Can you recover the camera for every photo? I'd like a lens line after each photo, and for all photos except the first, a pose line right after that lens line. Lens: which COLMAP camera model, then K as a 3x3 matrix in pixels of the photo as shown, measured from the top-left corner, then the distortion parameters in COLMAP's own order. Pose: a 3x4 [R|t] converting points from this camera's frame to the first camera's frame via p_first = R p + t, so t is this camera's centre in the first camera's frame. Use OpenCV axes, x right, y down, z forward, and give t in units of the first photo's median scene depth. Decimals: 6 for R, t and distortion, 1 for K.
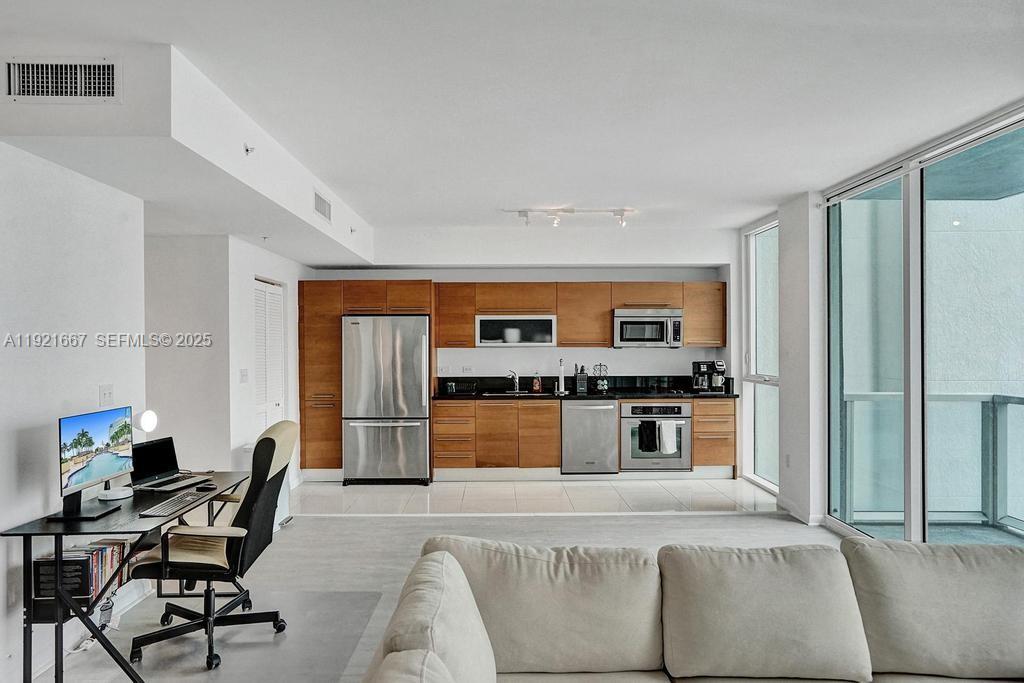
lens RADIAL K [[634.8, 0, 506.7], [0, 634.8, 344.6], [0, 0, 1]] dist [-0.001961, 0.005287]
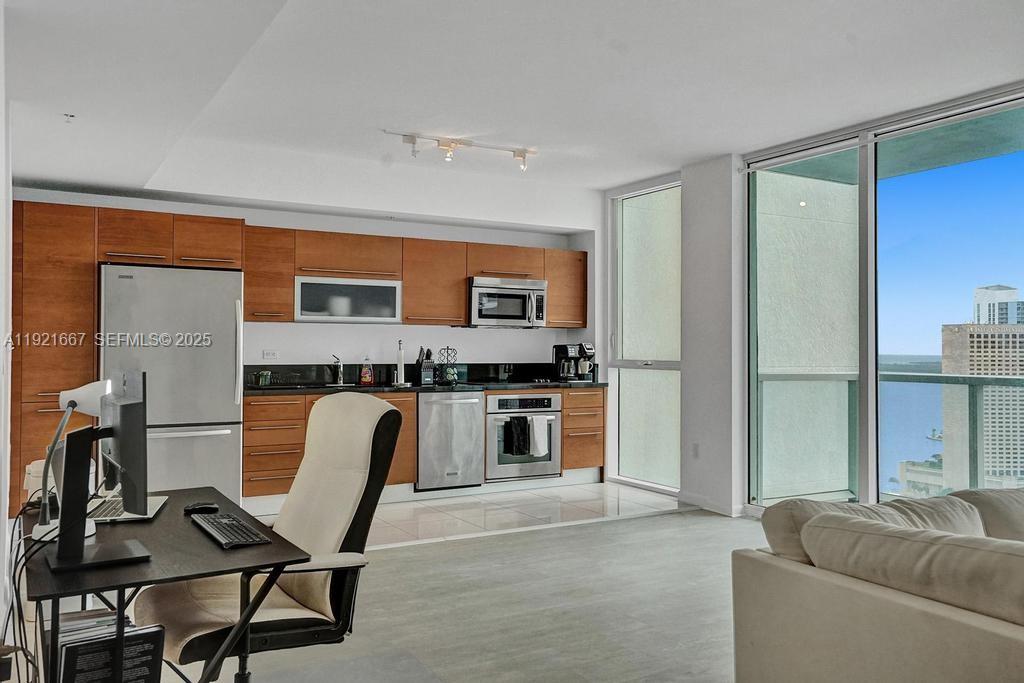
lens RADIAL K [[833.6, 0, 510.0], [0, 833.6, 336.0], [0, 0, 1]] dist [0.003225, 0.074518]
pose [[0.868253, 0.015520, 0.495879, -0.311356], [-0.007412, 0.999805, -0.018314, 0.037116], [-0.496067, 0.012226, 0.868198, 0.083418]]
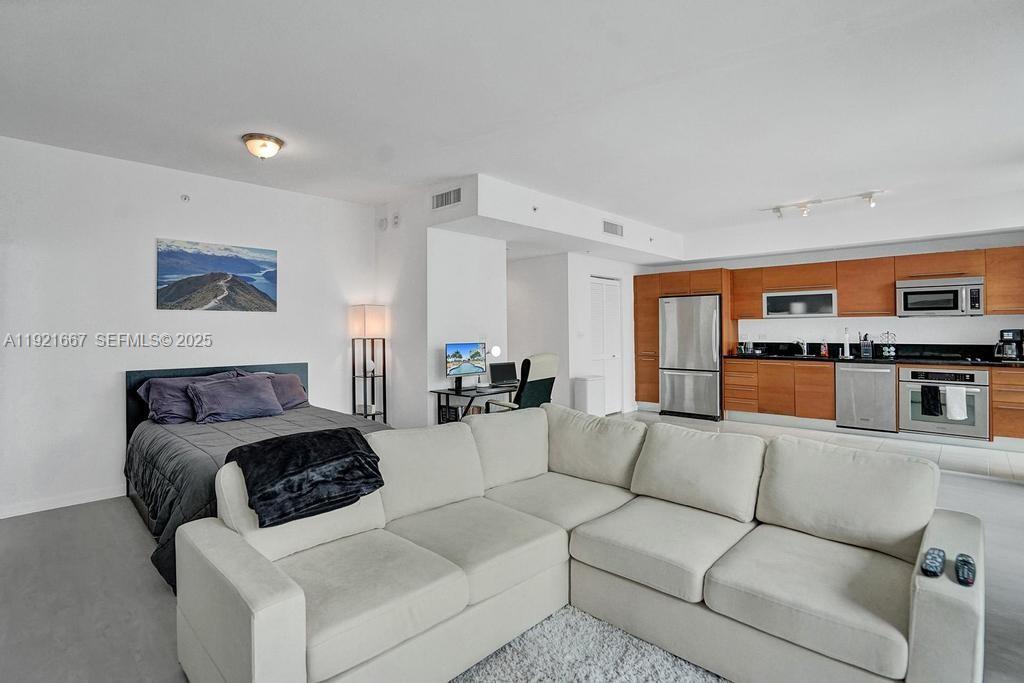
lens RADIAL K [[499.6, 0, 507.1], [0, 499.6, 323.8], [0, 0, 1]] dist [-0.050824, 0.021838]
pose [[0.714049, -0.009446, -0.700032, 0.285528], [0.002995, 0.999941, -0.010438, 0.024384], [0.700090, 0.005357, 0.714035, -0.058043]]
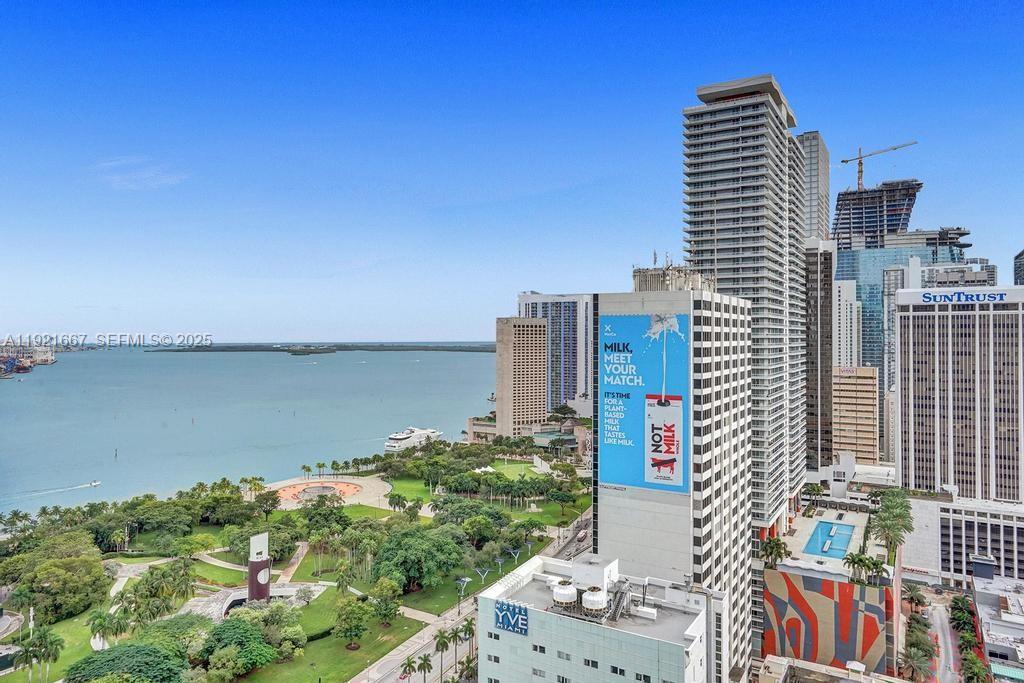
lens RADIAL K [[671.2, 0, 500.8], [0, 671.2, 328.4], [0, 0, 1]] dist [-0.031568, 0.043703]
pose [[0.546994, 0.015535, 0.836992, 0.643820], [-0.003765, 0.999863, -0.016097, 0.017255], [-0.837128, 0.005654, 0.546978, 0.105268]]
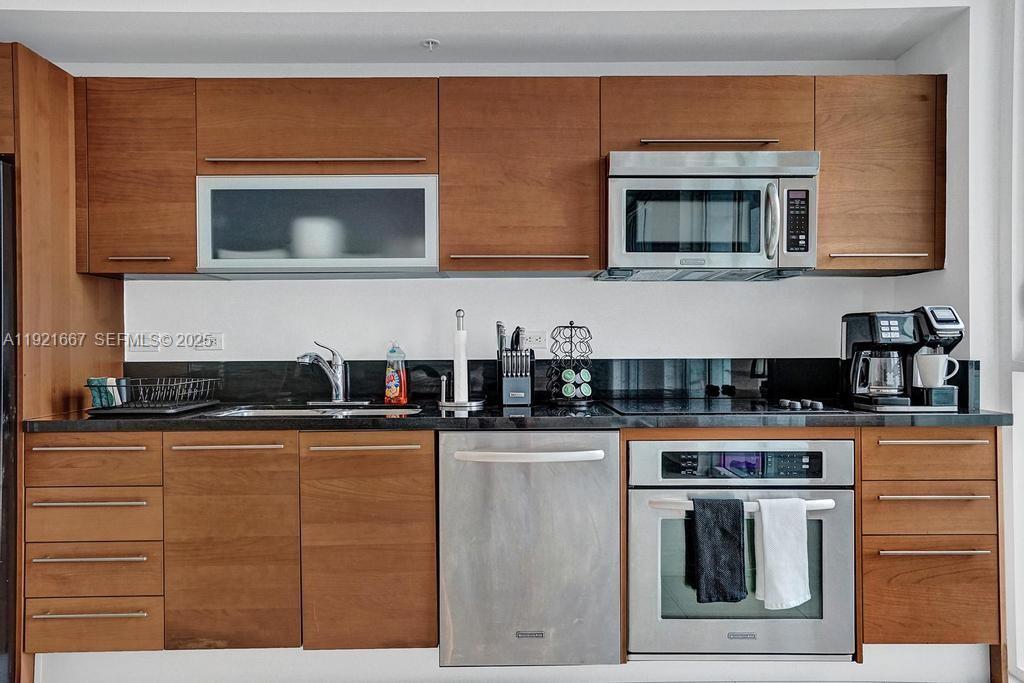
lens RADIAL K [[721.1, 0, 505.8], [0, 721.1, 339.4], [0, 0, 1]] dist [0.003887, 0.005621]
pose [[0.999967, -0.001219, -0.008070, 0.122478], [0.001224, 0.999999, 0.000699, 0.041601], [0.008069, -0.000709, 0.999967, 0.644242]]
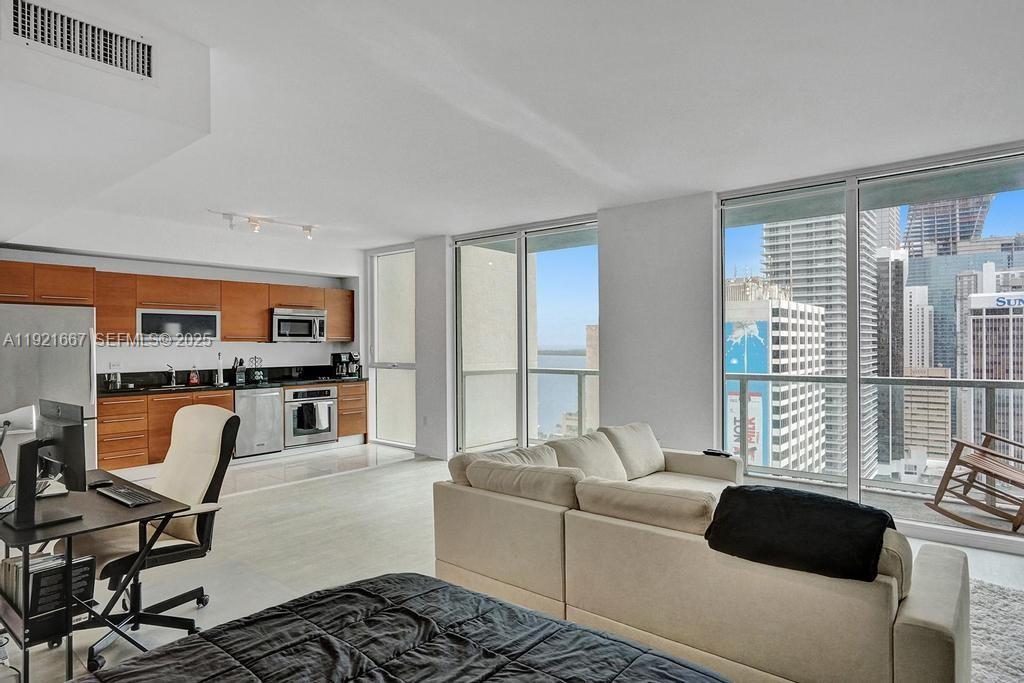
lens RADIAL K [[595.9, 0, 504.2], [0, 595.9, 341.3], [0, 0, 1]] dist [-0.041244, 0.035533]
pose [[0.654547, 0.001571, 0.756020, -0.374807], [0.003099, 0.999984, -0.004762, 0.010319], [-0.756015, 0.005460, 0.654531, -0.008852]]
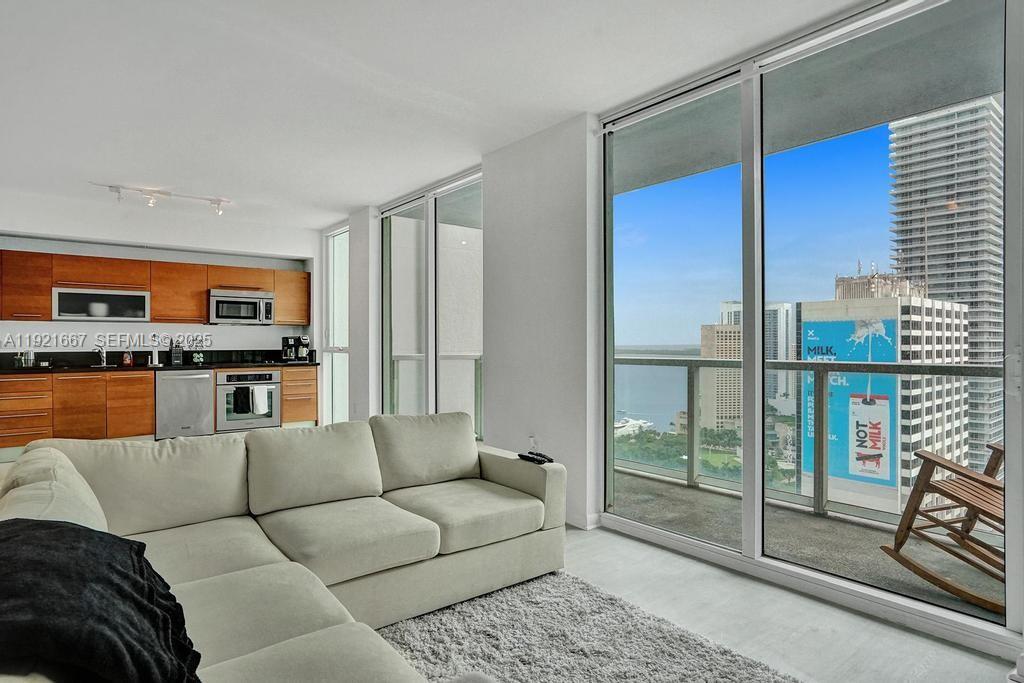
lens RADIAL K [[564.4, 0, 505.5], [0, 564.4, 340.8], [0, 0, 1]] dist [-0.045181, 0.034584]
pose [[0.793692, 0.004352, 0.608305, -0.016589], [-0.001425, 0.999985, -0.005294, 0.040730], [-0.608319, 0.003335, 0.793686, -0.098644]]
